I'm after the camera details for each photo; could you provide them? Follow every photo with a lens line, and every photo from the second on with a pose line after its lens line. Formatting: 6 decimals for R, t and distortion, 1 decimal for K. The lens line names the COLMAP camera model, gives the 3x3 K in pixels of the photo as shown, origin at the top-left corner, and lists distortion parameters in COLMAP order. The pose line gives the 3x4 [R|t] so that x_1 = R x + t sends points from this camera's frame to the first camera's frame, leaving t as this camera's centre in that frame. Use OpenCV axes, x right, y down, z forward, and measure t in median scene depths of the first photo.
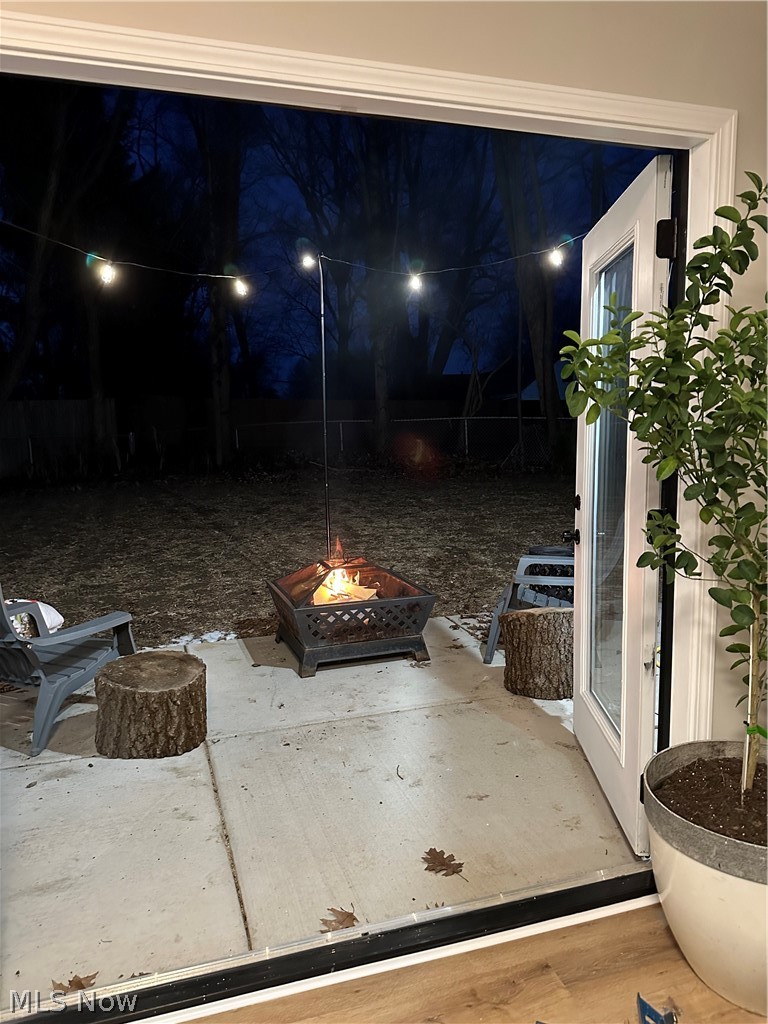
lens RADIAL K [[714.4, 0, 384.0], [0, 714.4, 512.0], [0, 0, 1]] dist [0.173223, -0.269872]
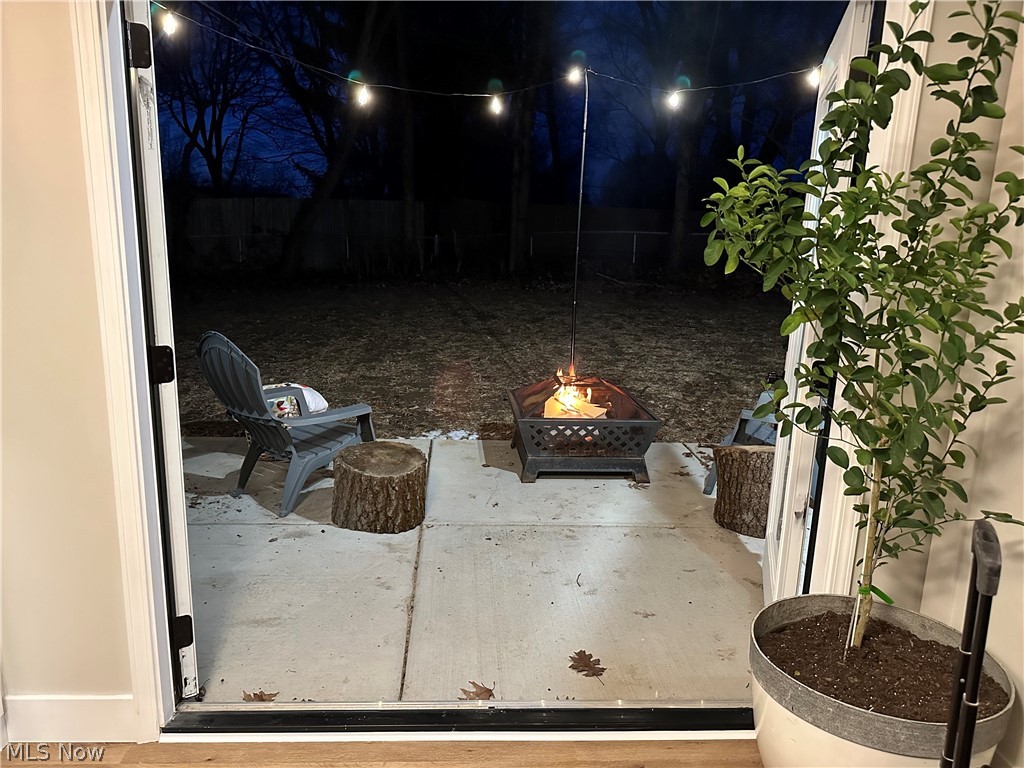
lens RADIAL K [[714.4, 0, 512.0], [0, 714.4, 384.0], [0, 0, 1]] dist [0.173223, -0.269872]
pose [[0.968254, 0.098920, -0.229563, 0.104041], [-0.078564, 0.992257, 0.096198, -0.017991], [0.237301, -0.075109, 0.968528, -0.027484]]
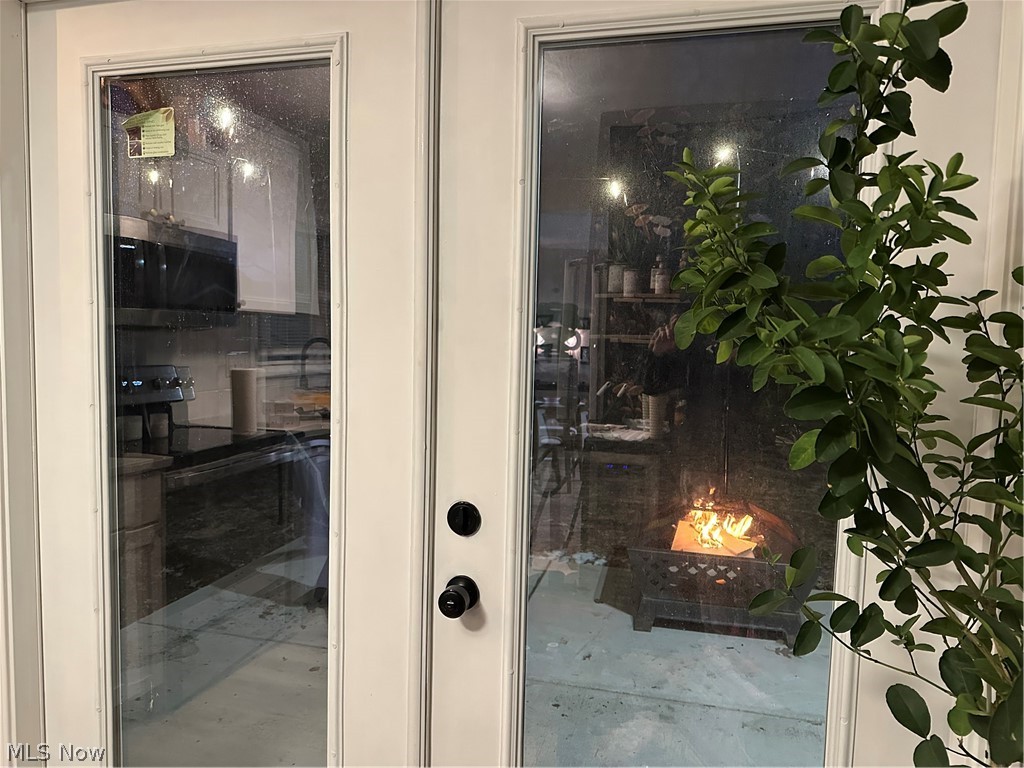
lens RADIAL K [[726.5, 0, 512.0], [0, 726.5, 384.0], [0, 0, 1]] dist [0.085456, -0.110235]
pose [[0.850036, 0.080161, -0.520588, 0.198559], [-0.104458, 0.994376, -0.017448, -0.031164], [0.516262, 0.069211, 0.853629, 0.162578]]
